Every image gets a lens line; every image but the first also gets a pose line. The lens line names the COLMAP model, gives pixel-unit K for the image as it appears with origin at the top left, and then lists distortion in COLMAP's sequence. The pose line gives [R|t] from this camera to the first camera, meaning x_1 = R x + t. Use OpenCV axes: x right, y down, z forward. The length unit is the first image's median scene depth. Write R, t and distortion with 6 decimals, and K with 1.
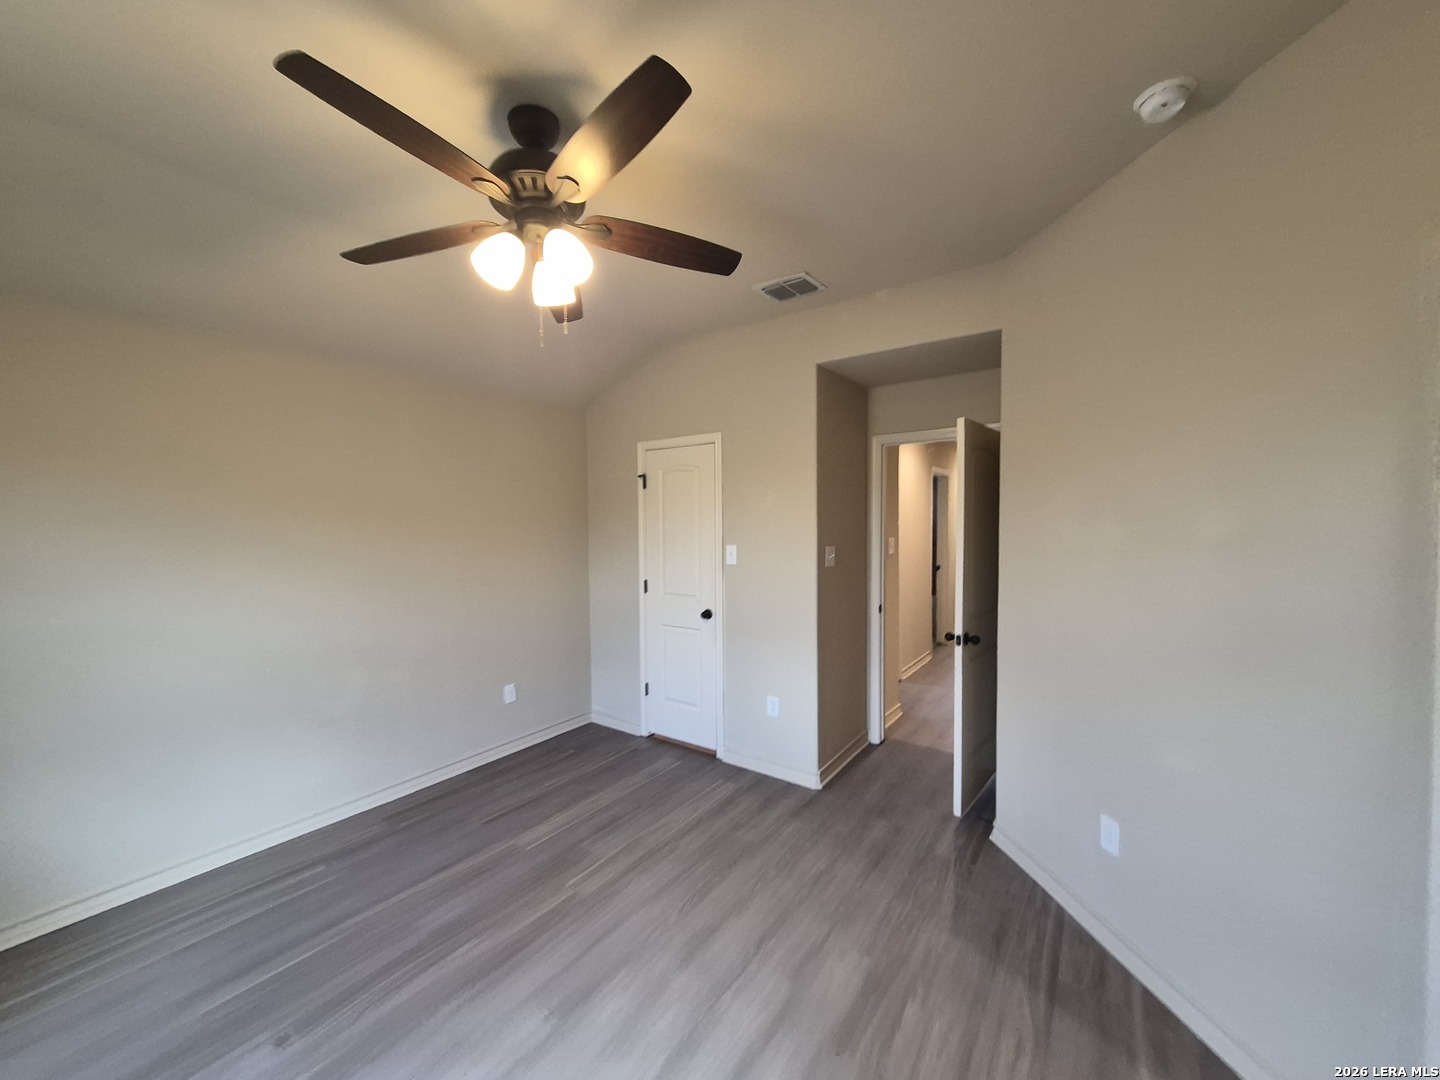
lens RADIAL K [[576.5, 0, 697.2], [0, 576.5, 541.1], [0, 0, 1]] dist [0.000812, -0.000225]
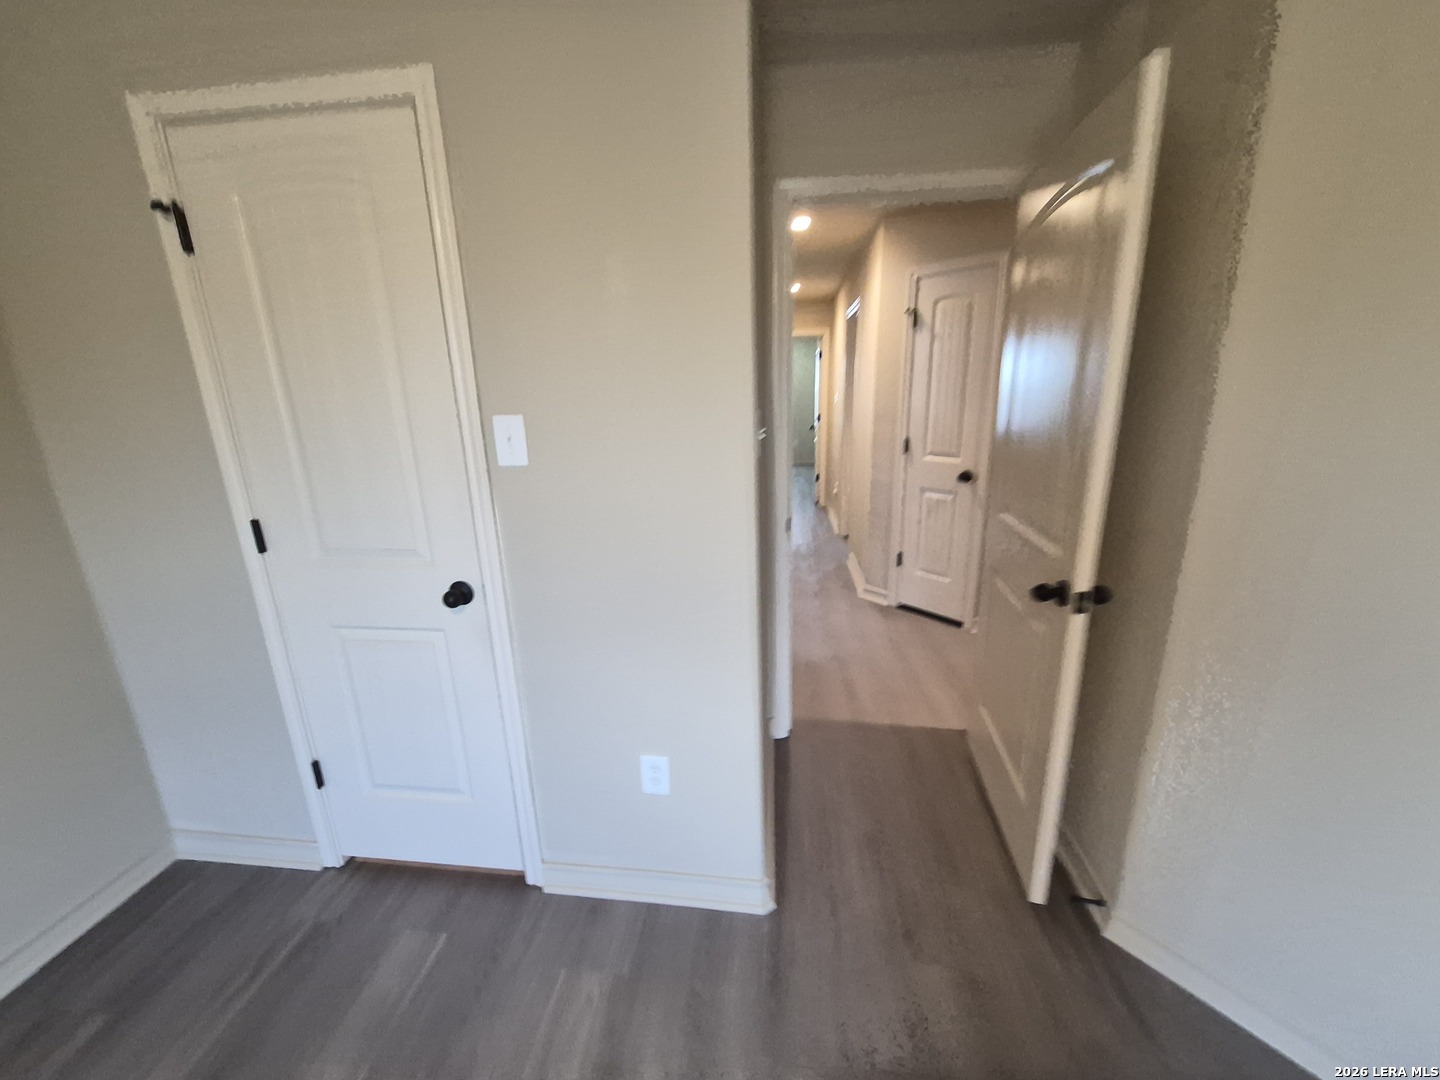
lens RADIAL K [[560.1, 0, 726.5], [0, 560.1, 544.1], [0, 0, 1]] dist [0.032531, -0.008788]
pose [[0.865032, -0.142023, 0.481195, -0.010440], [0.033750, 0.973398, 0.226623, 0.010860], [-0.500580, -0.179795, 0.846814, 0.689957]]
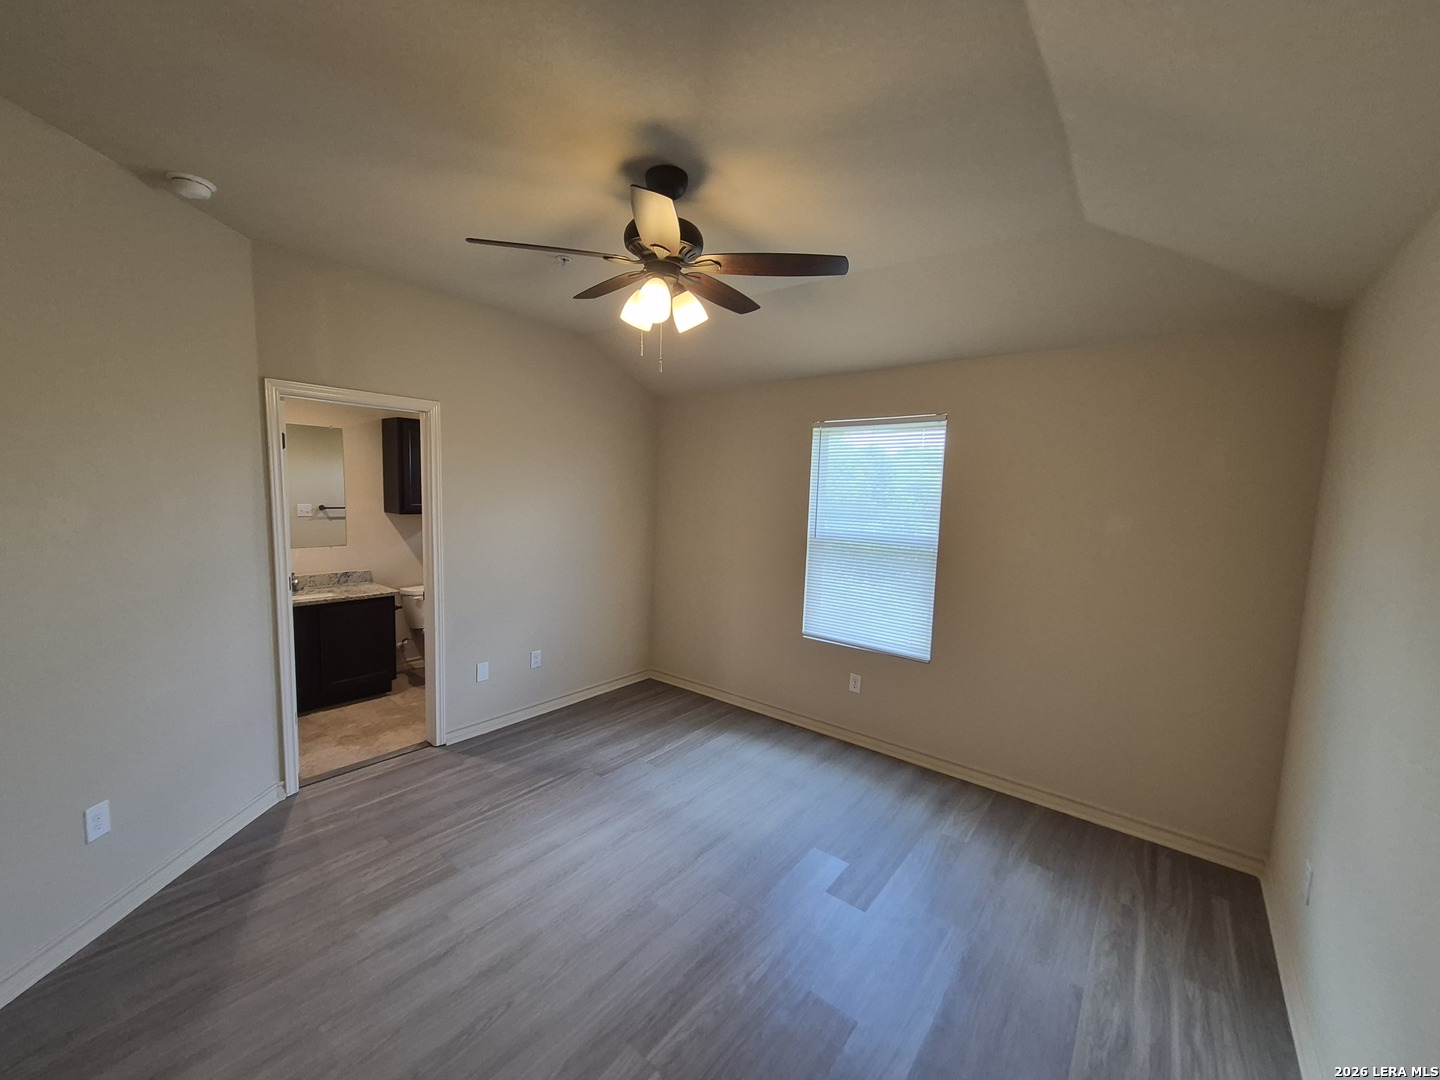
lens RADIAL K [[565.0, 0, 711.7], [0, 565.0, 545.8], [0, 0, 1]] dist [0.004562, -0.000334]
pose [[-0.999209, -0.019895, 0.034437, -0.232784], [-0.014960, 0.990312, 0.138052, -0.067226], [-0.036850, 0.137427, -0.989826, 1.219420]]
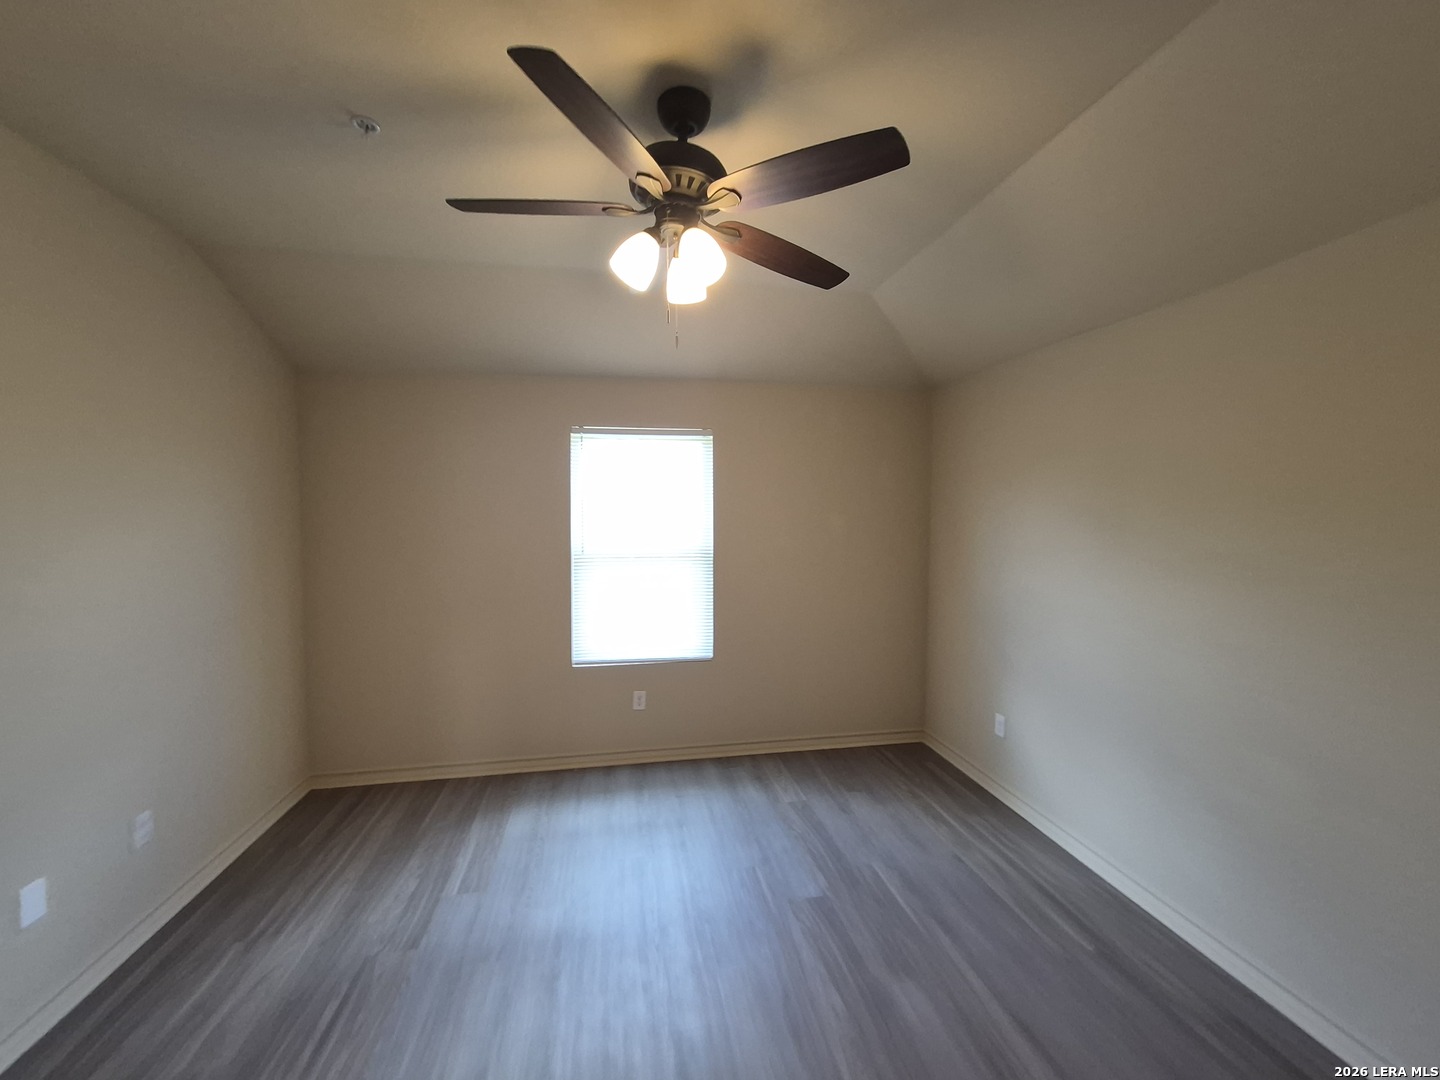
lens RADIAL K [[565.0, 0, 711.7], [0, 565.0, 545.8], [0, 0, 1]] dist [0.004562, -0.000334]
pose [[-0.682575, 0.058953, -0.728433, 0.213713], [-0.017468, 0.995140, 0.096907, -0.047631], [0.730606, 0.078871, -0.678228, 0.935169]]
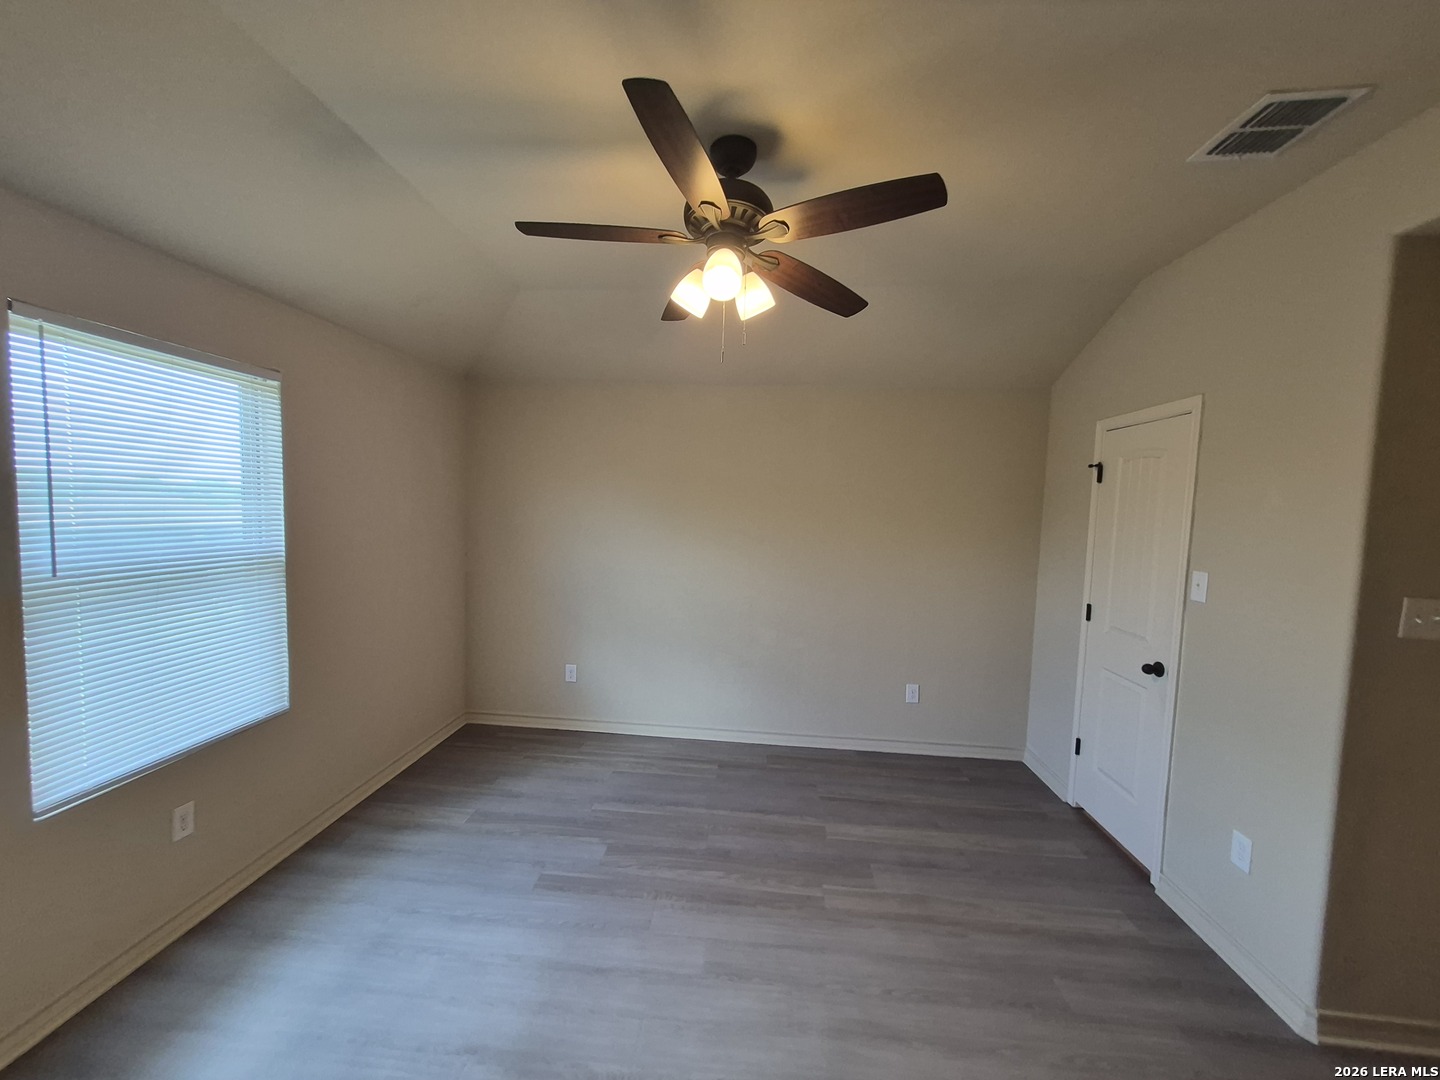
lens RADIAL K [[565.4, 0, 705.9], [0, 565.4, 540.3], [0, 0, 1]] dist [0.010548, -0.000049]
pose [[0.523864, 0.084353, -0.847615, 0.349165], [-0.071088, 0.995943, 0.055178, -0.026946], [0.848830, 0.031349, 0.527735, 0.233827]]
